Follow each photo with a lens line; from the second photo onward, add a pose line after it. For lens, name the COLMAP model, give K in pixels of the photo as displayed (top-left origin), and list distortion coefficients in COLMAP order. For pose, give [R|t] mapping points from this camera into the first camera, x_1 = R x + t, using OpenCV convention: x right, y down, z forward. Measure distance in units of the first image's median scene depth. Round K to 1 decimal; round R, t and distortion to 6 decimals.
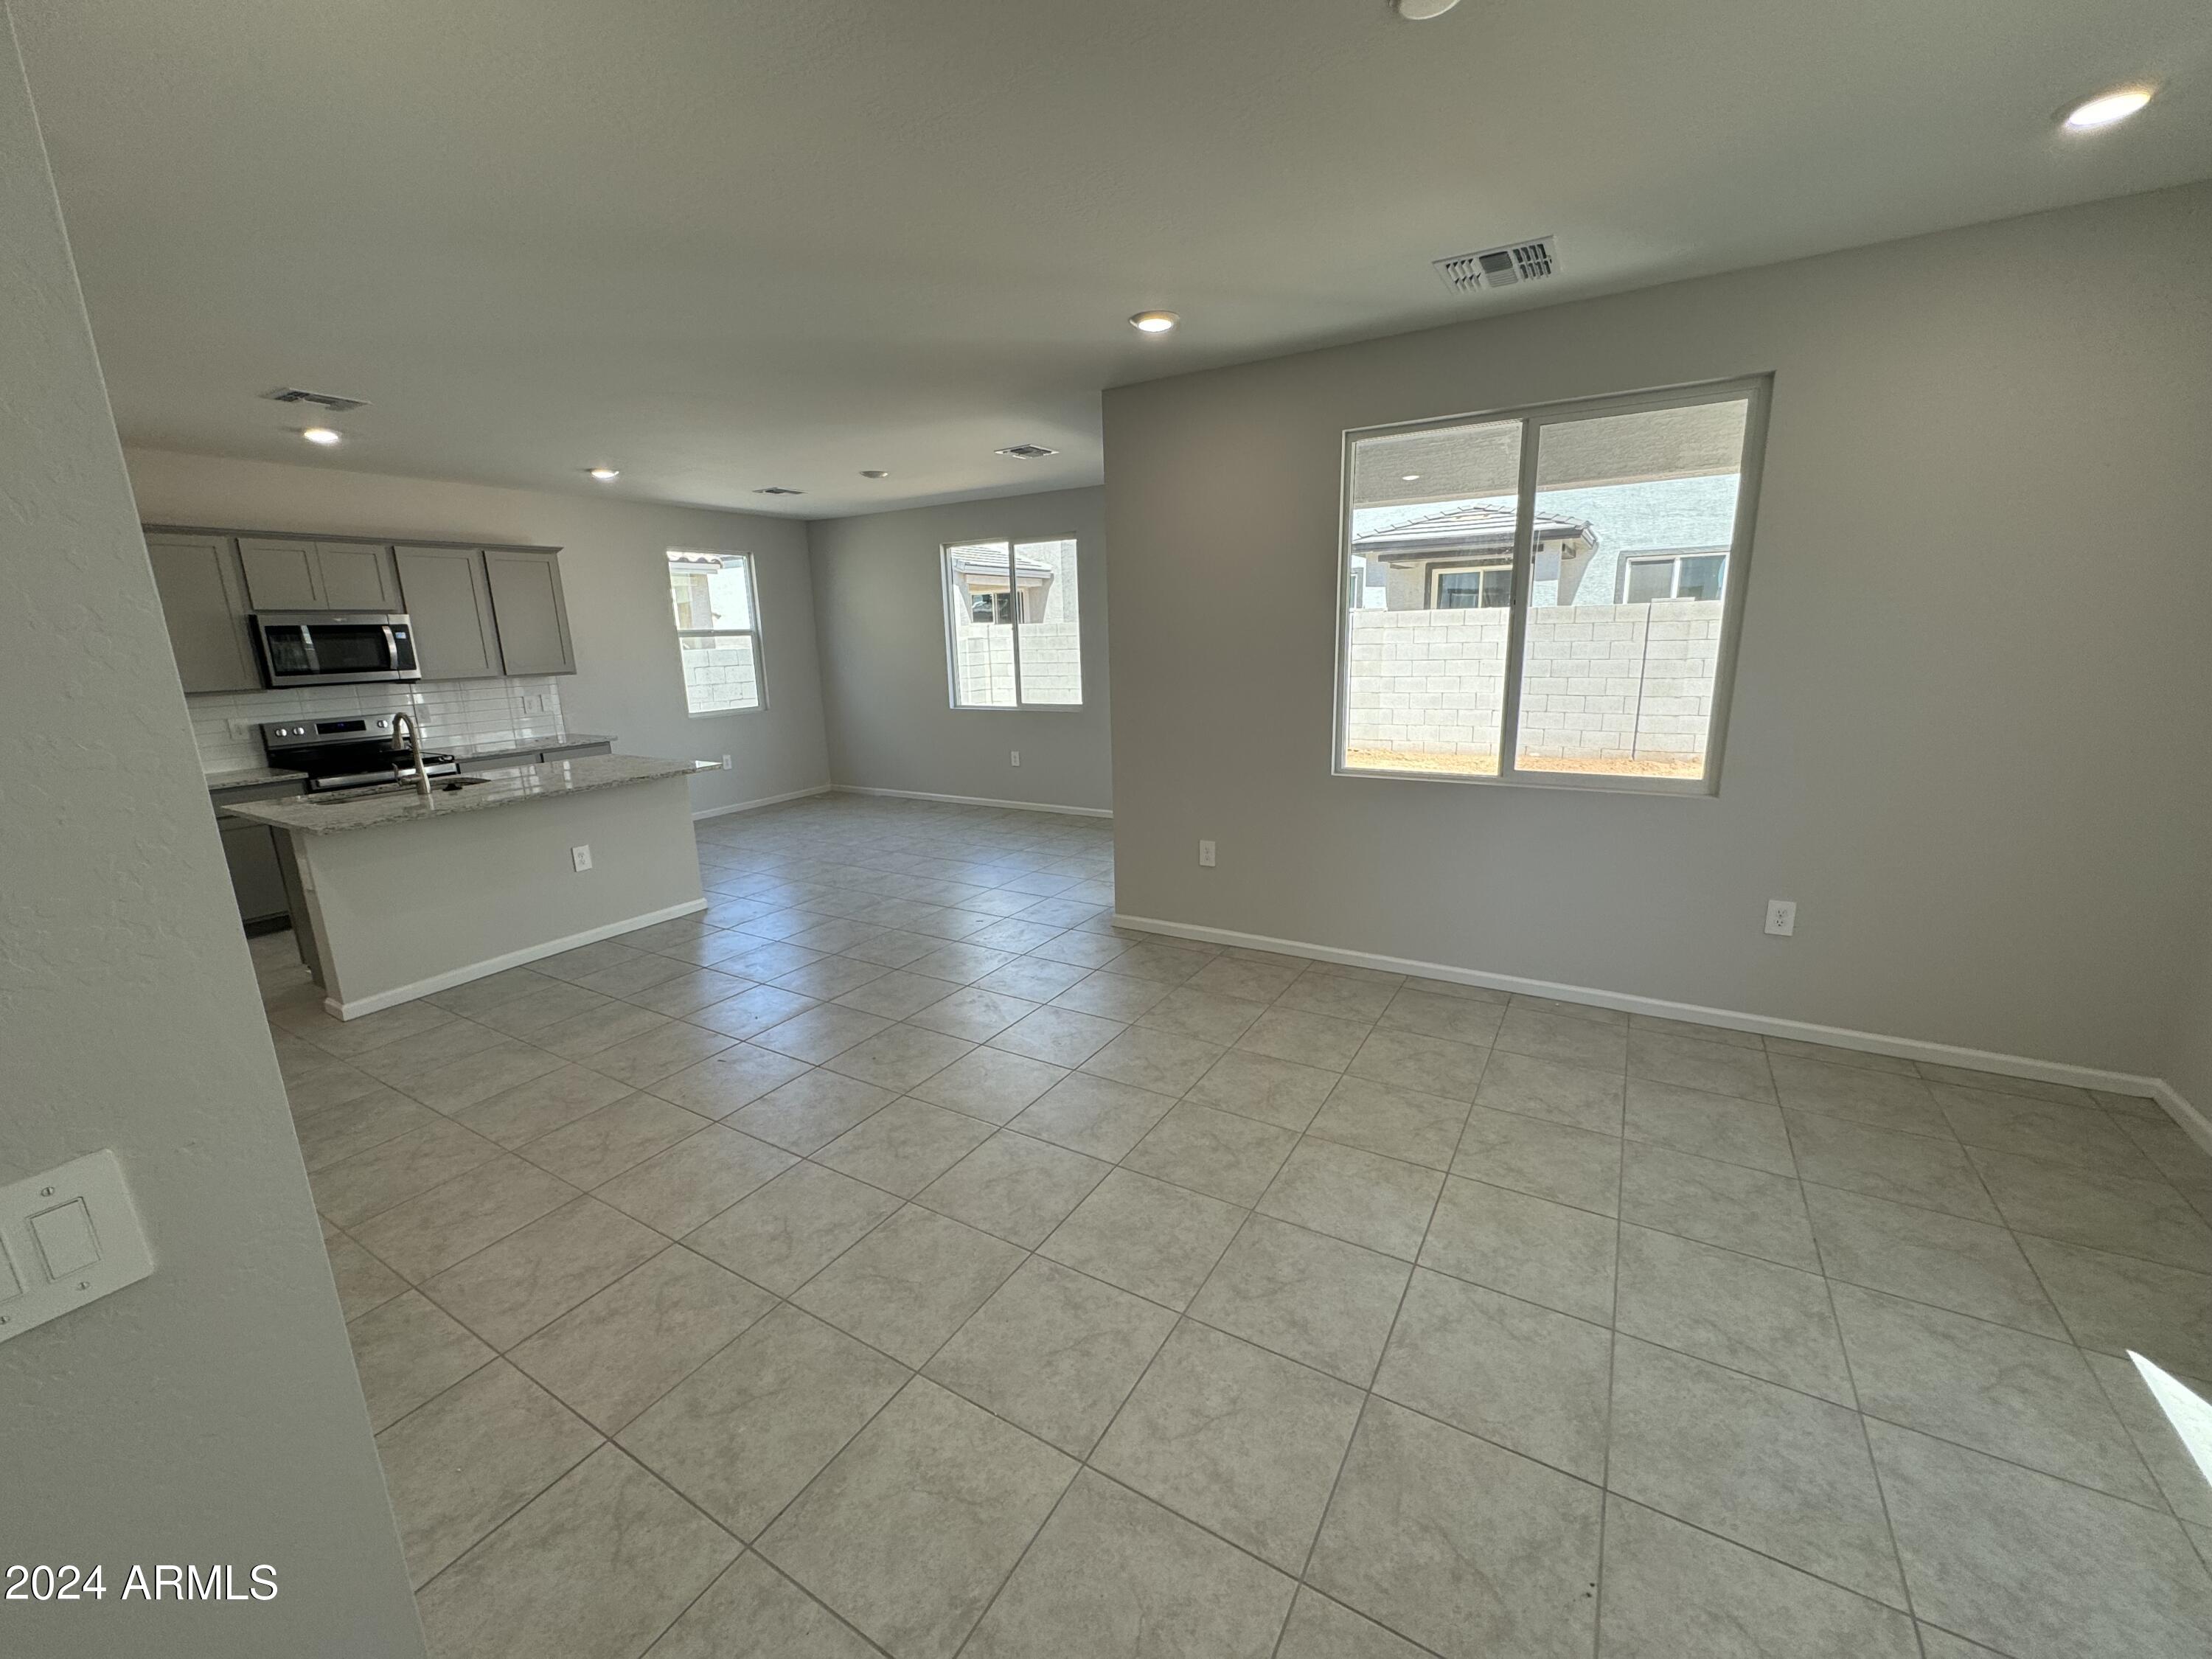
lens RADIAL K [[883.9, 0, 1110.3], [0, 883.9, 822.9], [0, 0, 1]] dist [0.003285, -0.000248]
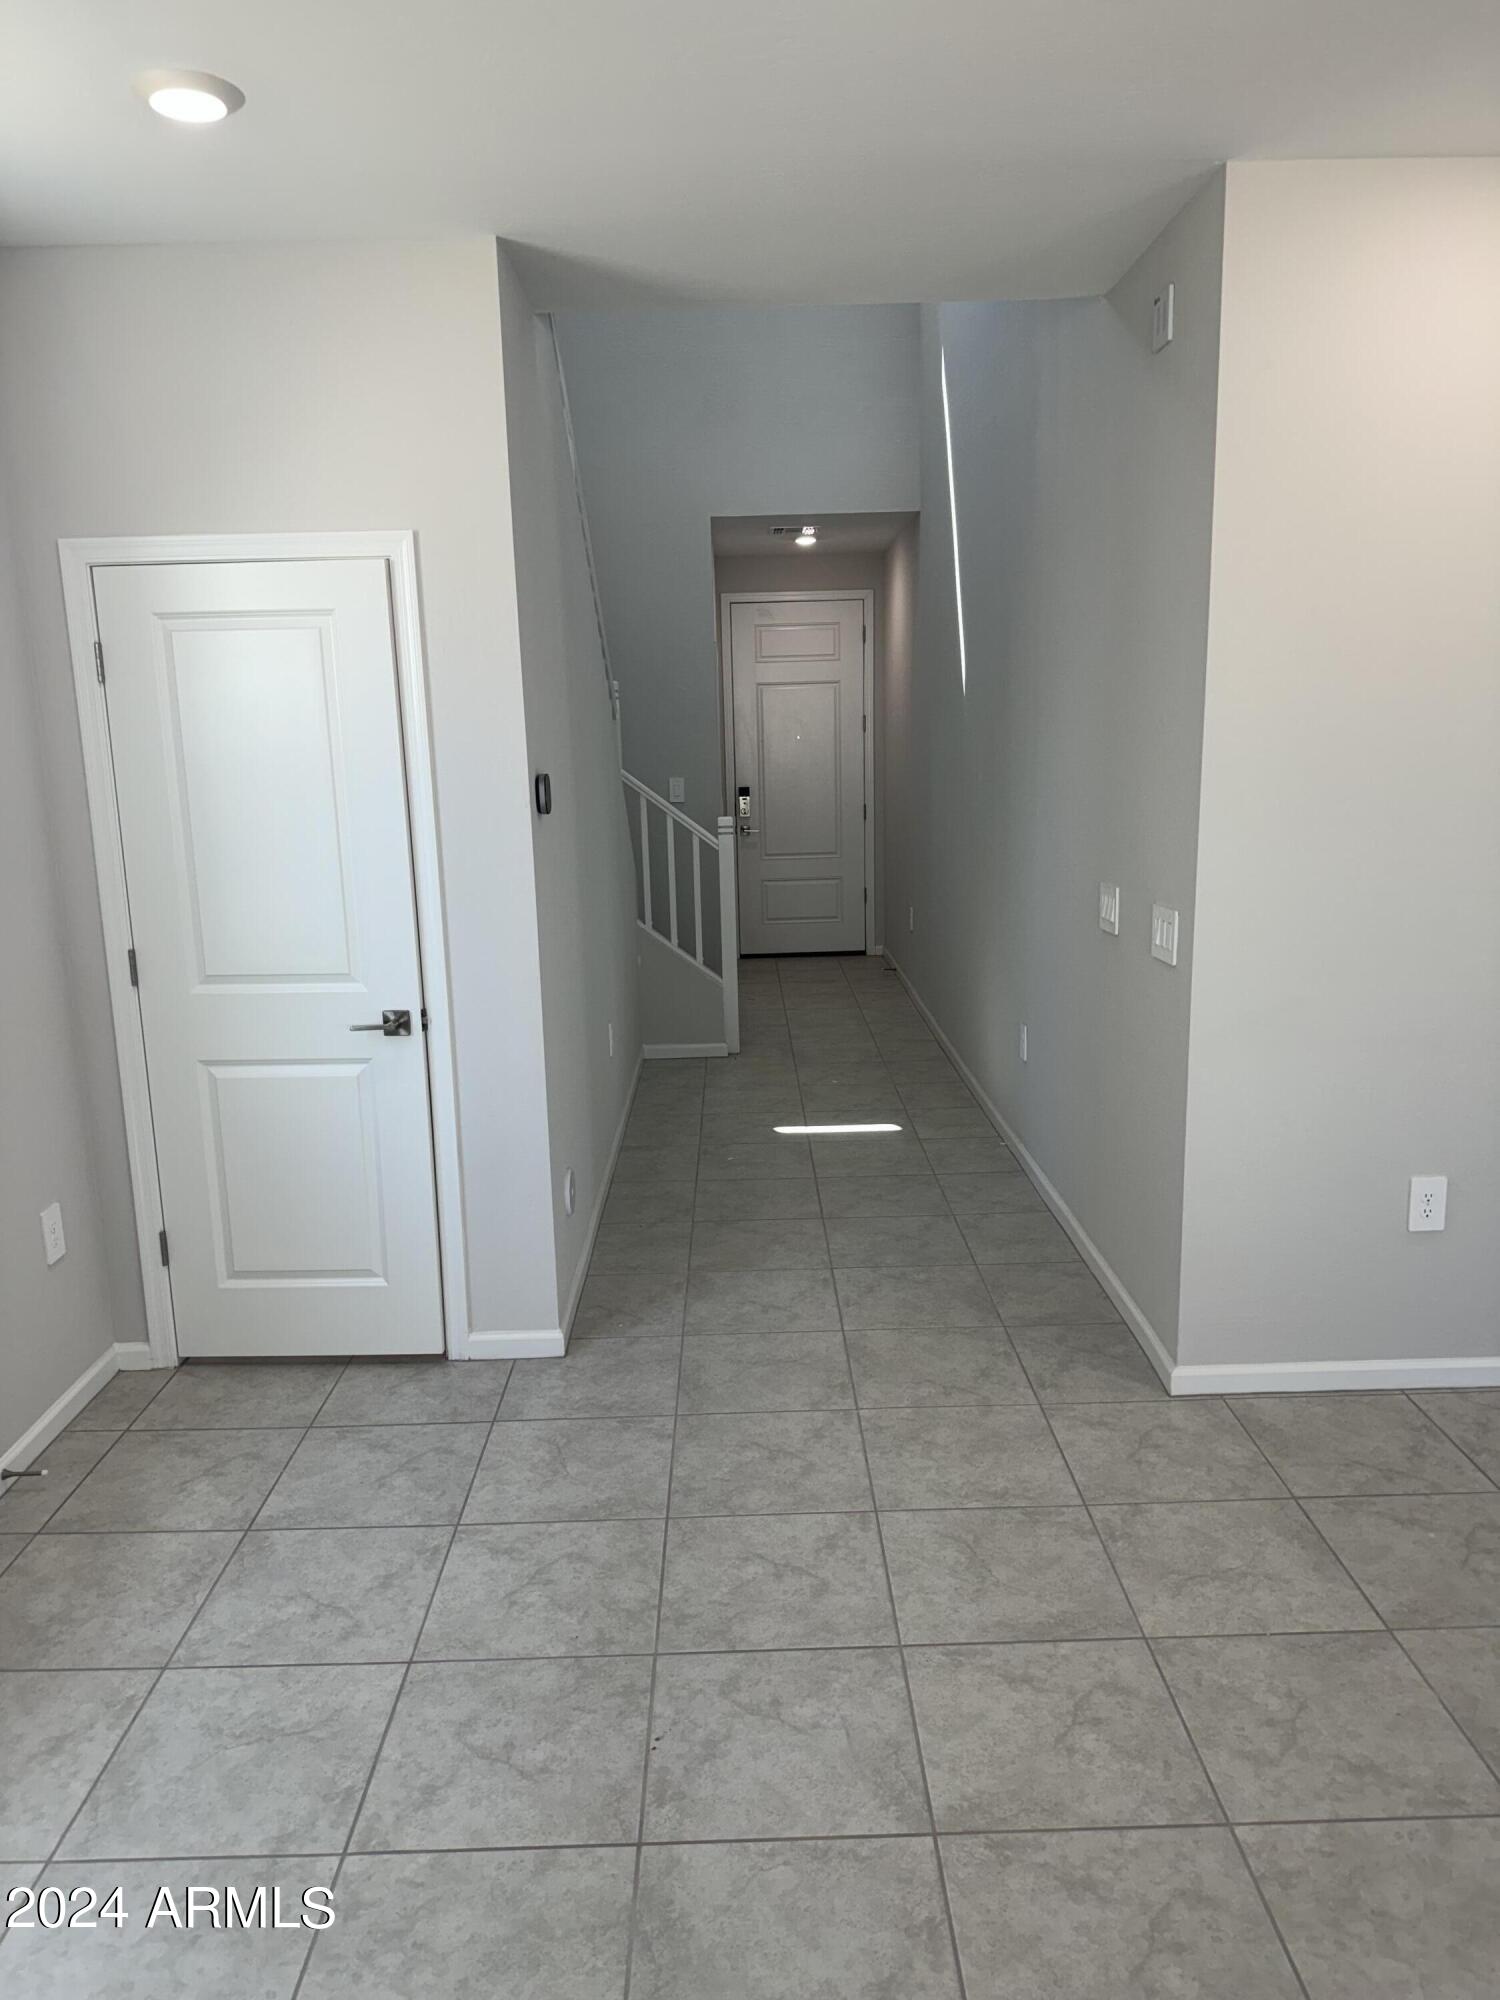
lens RADIAL K [[1393.4, 0, 754.5], [0, 1393.4, 1001.6], [0, 0, 1]] dist [0.043269, -0.054932]
pose [[-0.848988, 0.153098, -0.505748, 0.358226], [-0.064190, 0.920139, 0.386295, -0.156991], [0.524499, 0.360424, -0.771359, 0.633073]]
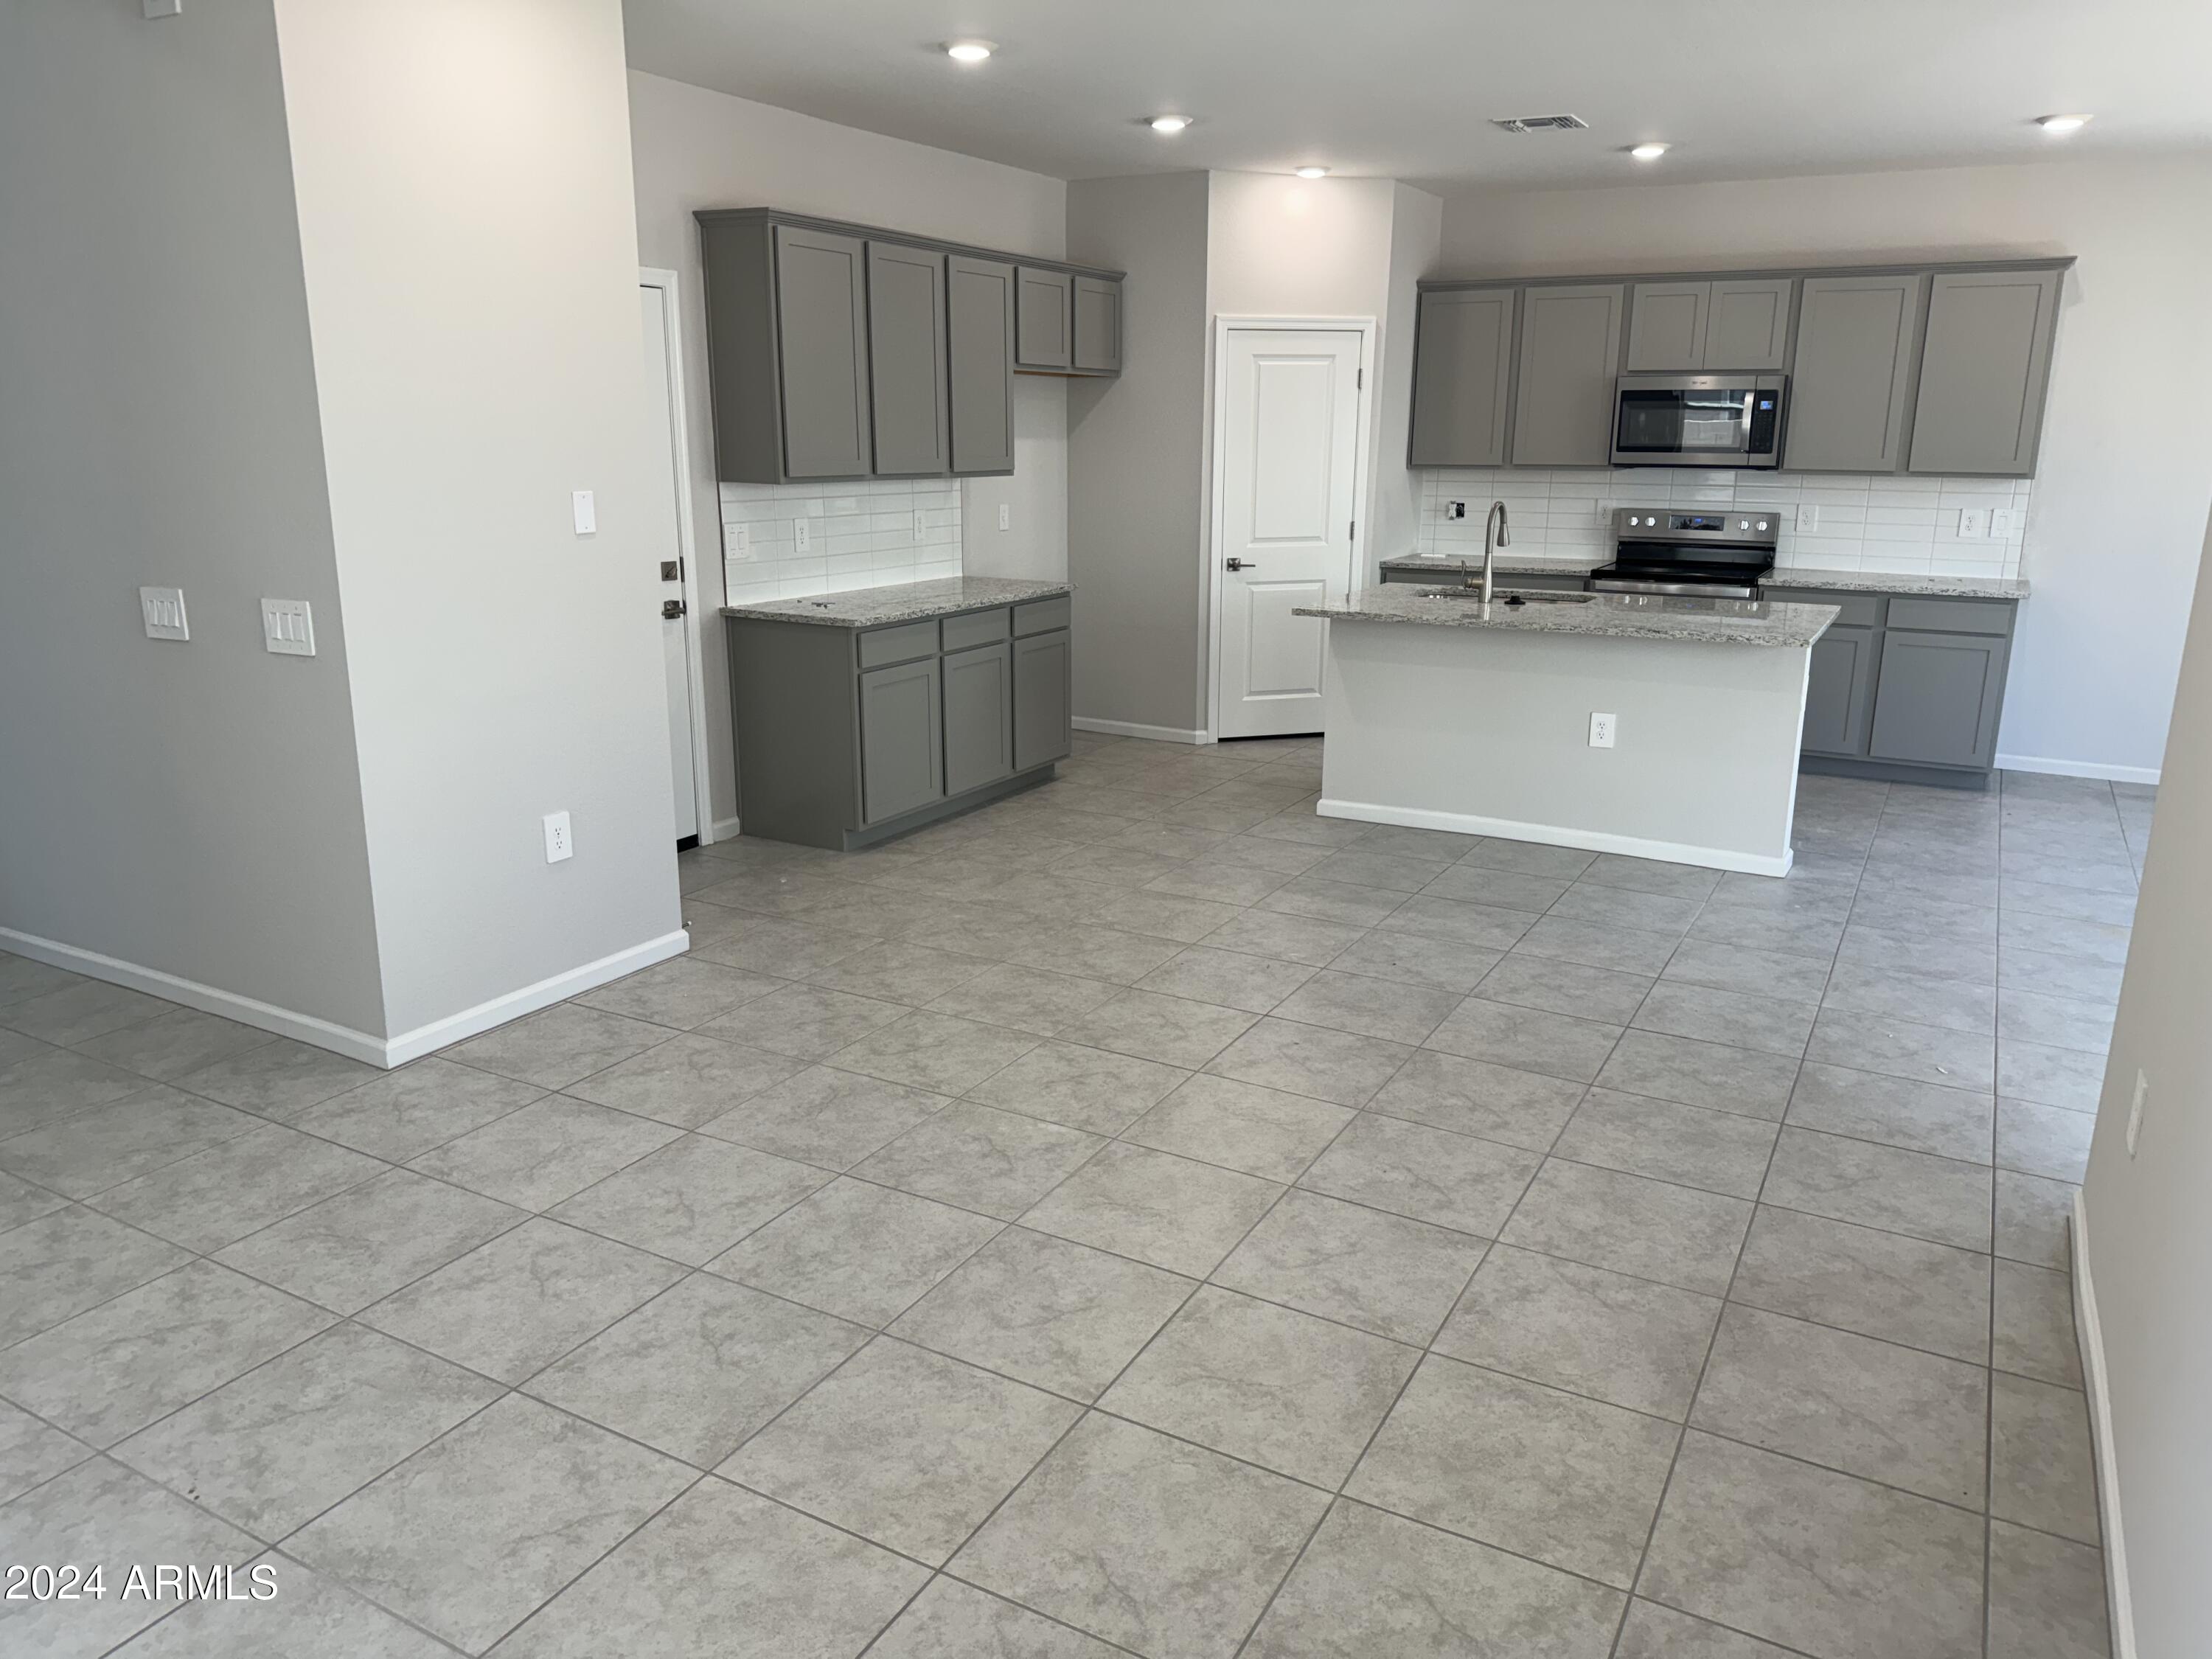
lens RADIAL K [[1541.1, 0, 1091.5], [0, 1541.1, 828.7], [0, 0, 1]] dist [0.043269, -0.054932]
pose [[0.027468, 0.283132, -0.958687, 0.616357], [-0.223511, 0.936508, 0.270178, -0.132571], [0.974314, 0.206856, 0.089007, 0.523673]]
